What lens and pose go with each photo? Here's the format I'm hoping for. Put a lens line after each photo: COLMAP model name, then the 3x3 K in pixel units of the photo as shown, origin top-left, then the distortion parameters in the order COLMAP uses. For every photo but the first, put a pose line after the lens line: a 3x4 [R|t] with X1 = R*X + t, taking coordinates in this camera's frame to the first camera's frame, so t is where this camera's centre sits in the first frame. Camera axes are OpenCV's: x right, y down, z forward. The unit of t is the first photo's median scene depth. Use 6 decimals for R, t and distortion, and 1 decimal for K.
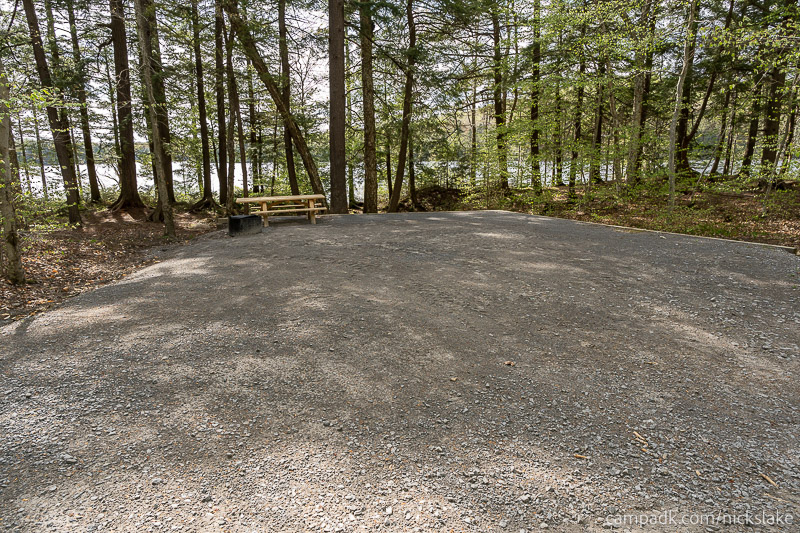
lens RADIAL K [[545.3, 0, 400.1], [0, 545.3, 267.5], [0, 0, 1]] dist [-0.000905, 0.009368]
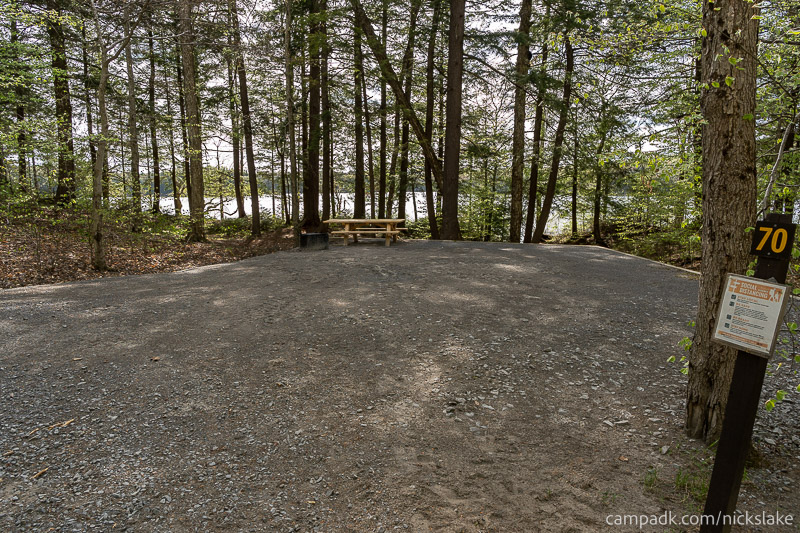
lens RADIAL K [[545.3, 0, 398.9], [0, 545.3, 266.3], [0, 0, 1]] dist [-0.000905, 0.009368]
pose [[0.896156, 0.080485, -0.436379, 0.141030], [-0.107097, 0.993572, -0.036683, -0.002332], [0.430621, 0.079609, 0.899015, 0.029842]]
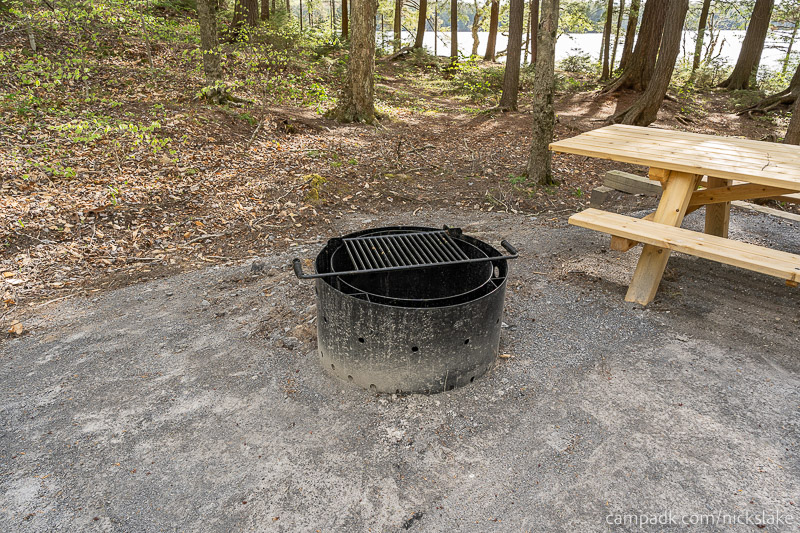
lens RADIAL K [[545.3, 0, 400.5], [0, 545.3, 264.6], [0, 0, 1]] dist [-0.000905, 0.009368]
pose [[0.487856, 0.372059, -0.789664, -0.057711], [-0.194523, 0.928208, 0.317159, -0.055553], [0.850975, -0.001120, 0.525206, 0.350425]]
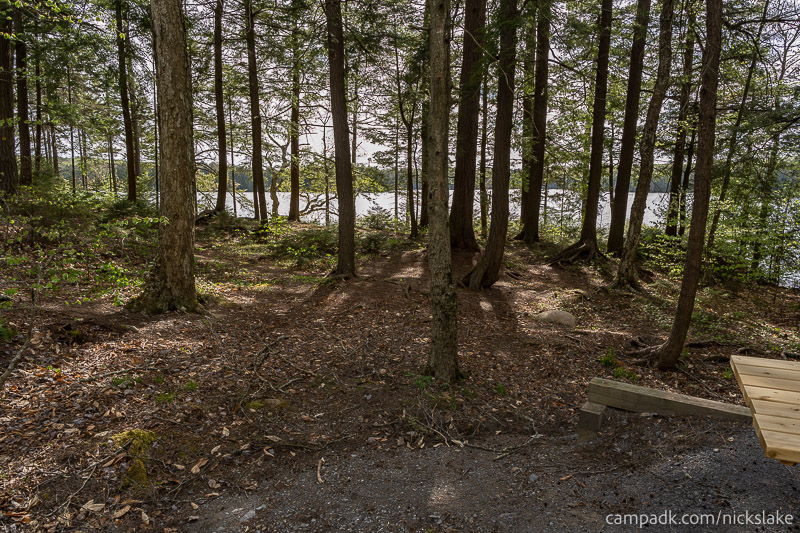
lens RADIAL K [[545.3, 0, 405.5], [0, 545.3, 268.2], [0, 0, 1]] dist [-0.000905, 0.009368]
pose [[0.778351, 0.115212, -0.617168, -0.121398], [-0.146971, 0.989141, -0.000704, -0.059929], [0.610385, 0.091254, 0.786831, 0.366226]]
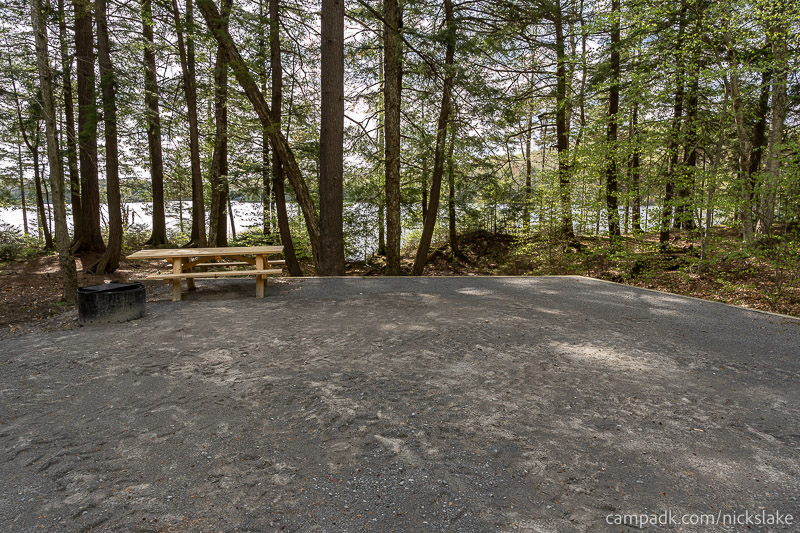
lens RADIAL K [[545.3, 0, 400.8], [0, 545.3, 264.3], [0, 0, 1]] dist [-0.000905, 0.009368]
pose [[0.996107, 0.022521, -0.085231, 0.017060], [-0.029382, 0.996353, -0.080114, -0.031862], [0.083115, 0.082306, 0.993135, 0.189679]]
